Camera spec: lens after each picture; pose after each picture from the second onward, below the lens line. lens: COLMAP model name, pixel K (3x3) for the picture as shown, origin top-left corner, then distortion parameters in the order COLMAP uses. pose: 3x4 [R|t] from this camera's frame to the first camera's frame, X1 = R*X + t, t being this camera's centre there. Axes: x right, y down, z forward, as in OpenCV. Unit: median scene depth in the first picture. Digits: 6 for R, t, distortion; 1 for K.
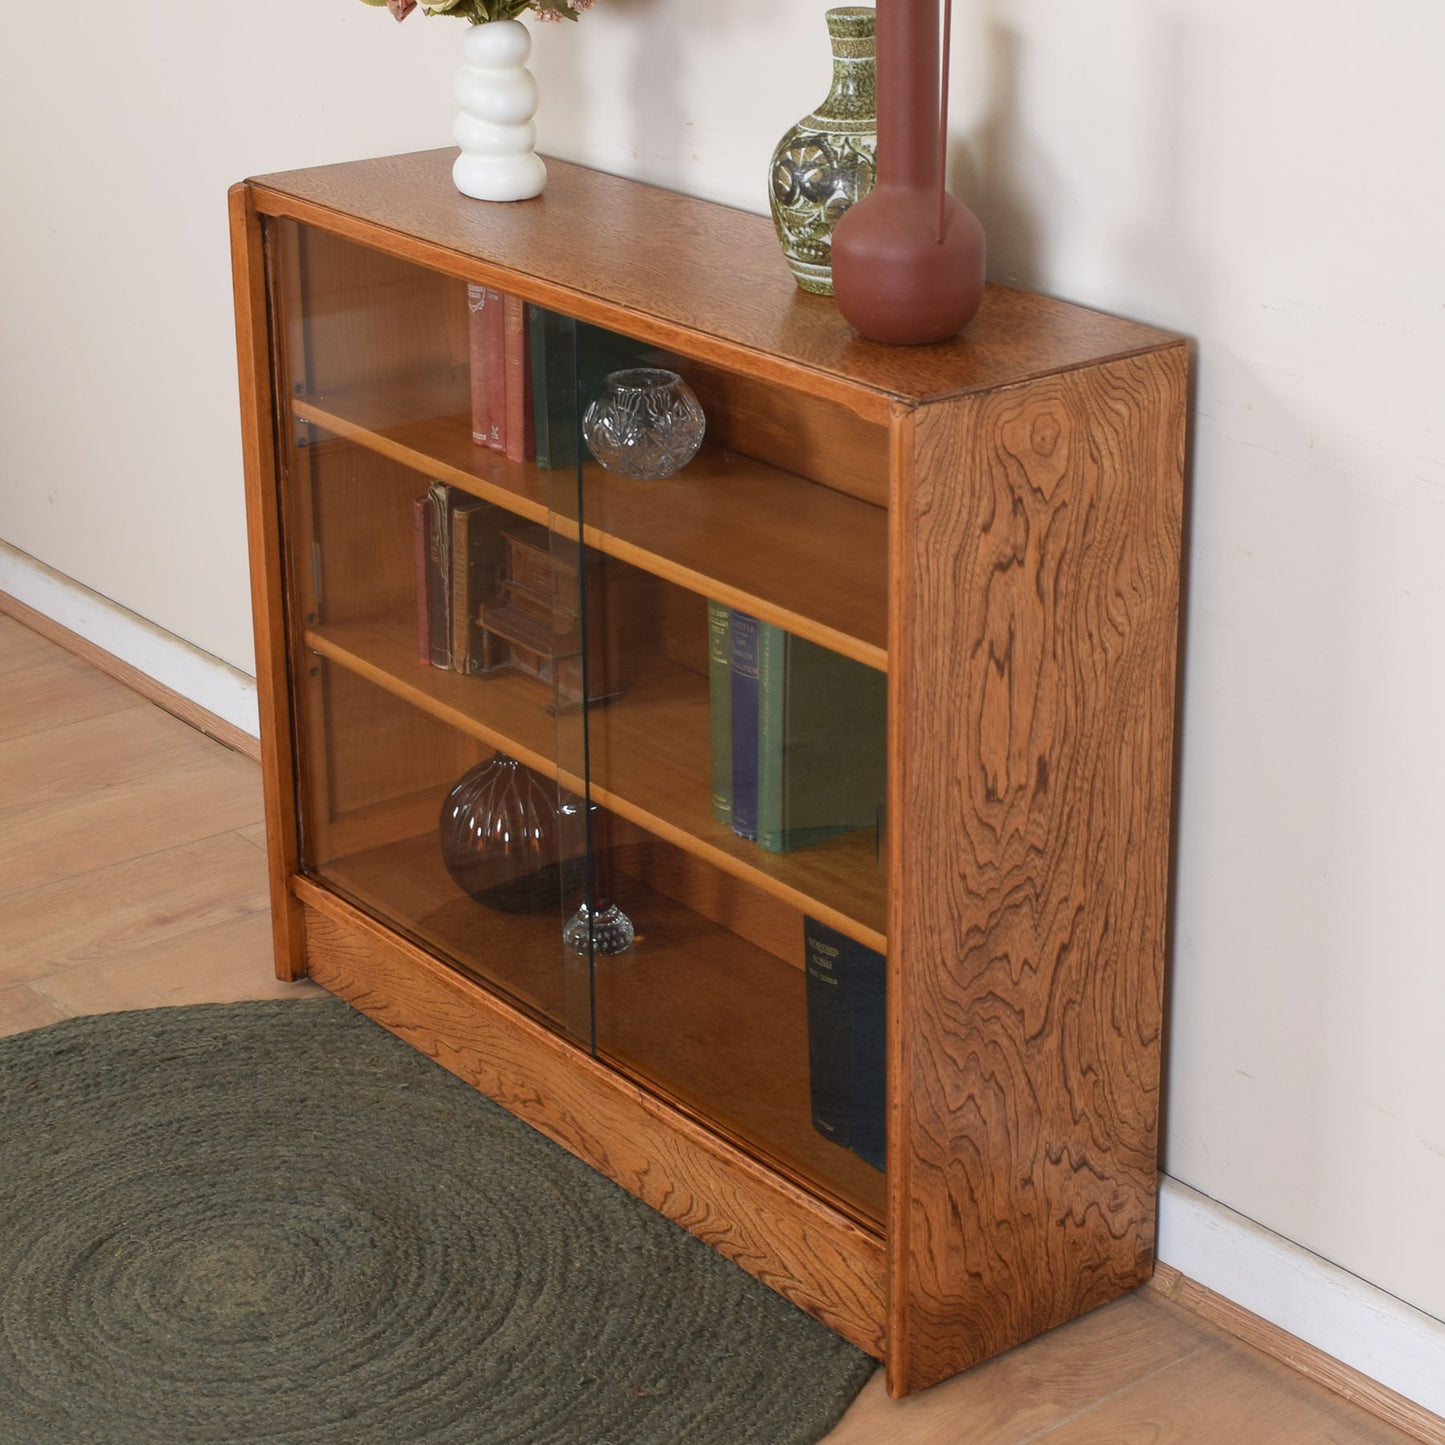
lens RADIAL K [[3203.7, 0, 871.0], [0, 3203.7, 607.6], [0, 0, 1]] dist [-0.044611, -0.154921]
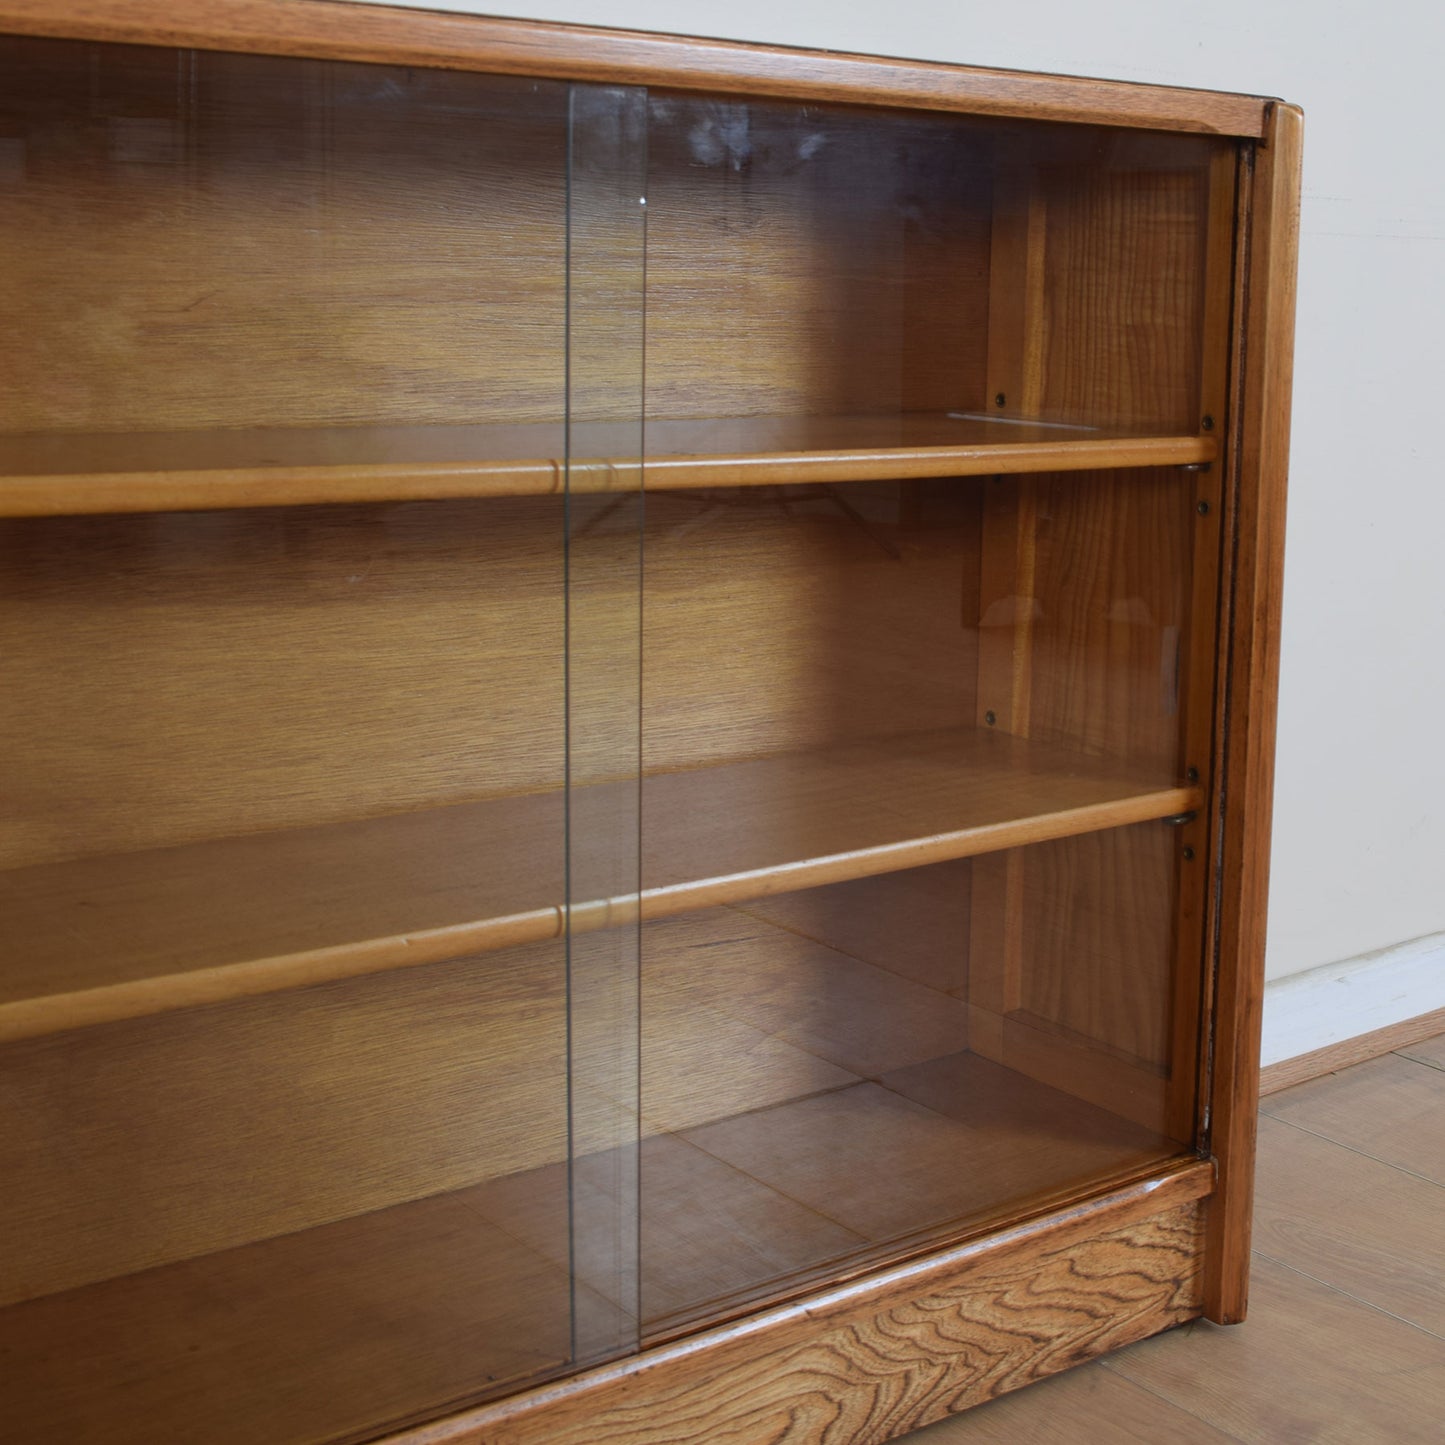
lens RADIAL K [[2206.5, 0, 982.6], [0, 2206.5, 590.4], [0, 0, 1]] dist [-0.047484, -0.141432]
pose [[-0.023651, -0.151559, 0.988165, -0.544771], [0.305368, 0.940106, 0.151497, -0.048463], [-0.951941, 0.305337, 0.024047, 0.992551]]
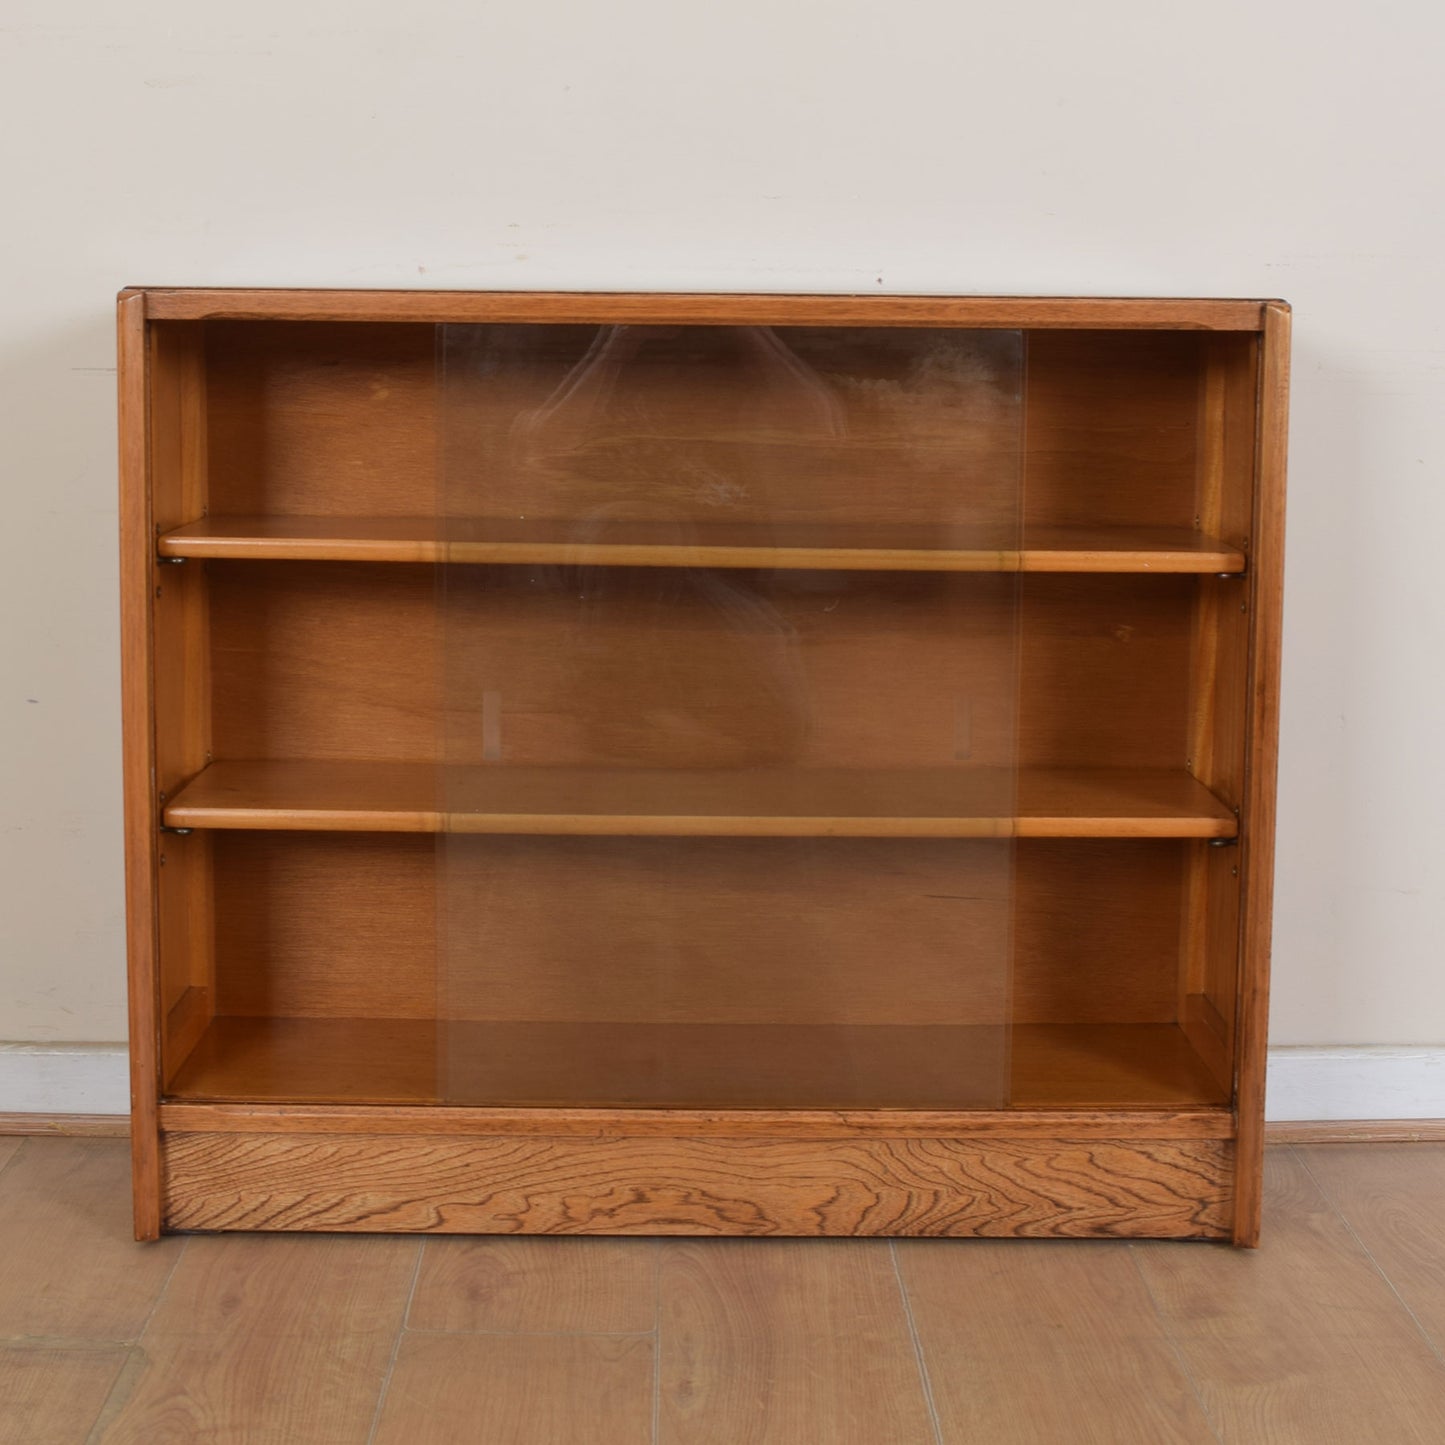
lens RADIAL K [[2425.0, 0, 697.6], [0, 2425.0, 574.5], [0, 0, 1]] dist [-0.066255, -0.105519]
pose [[0.631505, -0.085583, 0.770634, -0.727858], [0.252905, 0.962269, -0.100382, 0.059785], [-0.732967, 0.258289, 0.629322, 0.562976]]
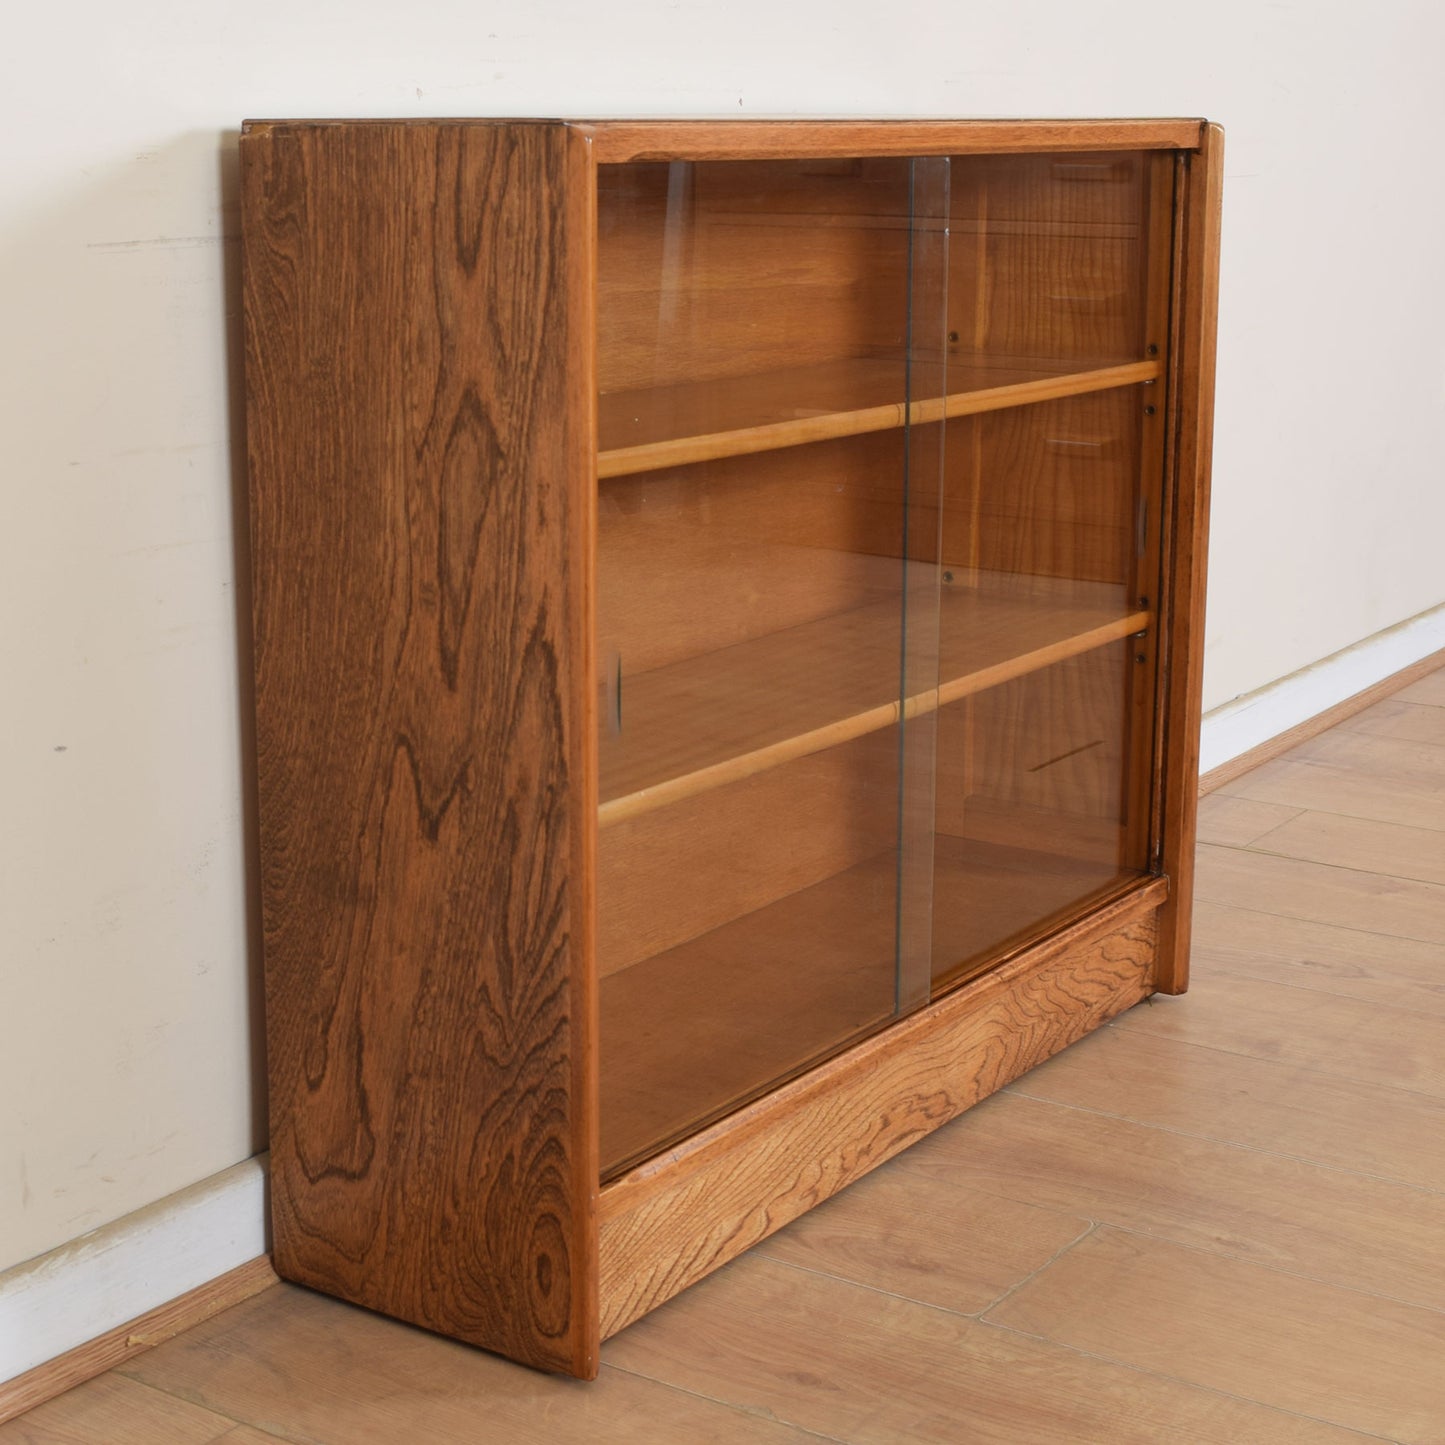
lens RADIAL K [[2628.8, 0, 575.3], [0, 2628.8, 678.6], [0, 0, 1]] dist [-0.036757, -0.278019]
pose [[-0.242841, -0.207614, 0.947589, -0.847972], [0.328021, 0.901714, 0.281626, -0.212218], [-0.912924, 0.379220, -0.150872, 1.314626]]
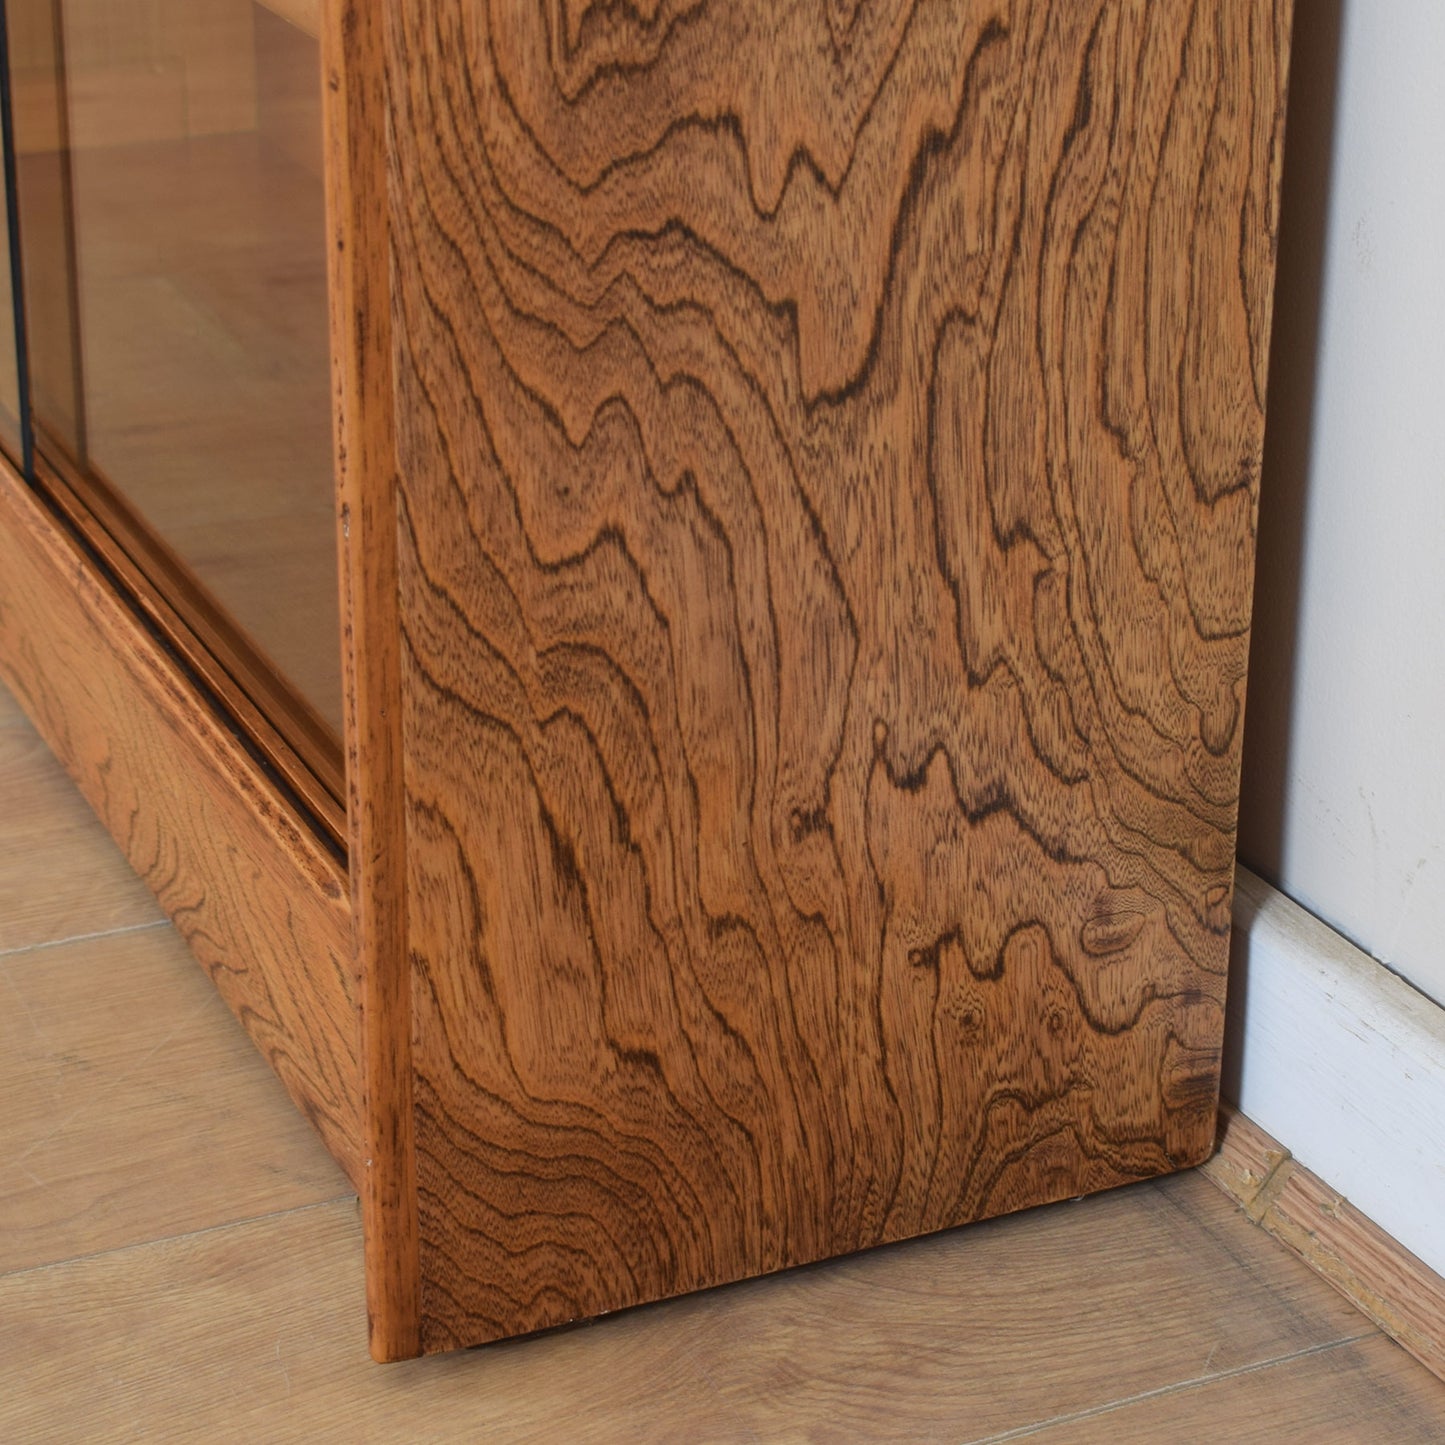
lens RADIAL K [[3546.5, 0, 768.2], [0, 3546.5, 667.7], [0, 0, 1]] dist [-0.038558, -0.025855]
pose [[0.969042, 0.103412, -0.224194, 0.133340], [-0.092178, 0.993931, 0.060036, 0.140429], [0.229042, -0.037511, 0.972693, 0.618664]]
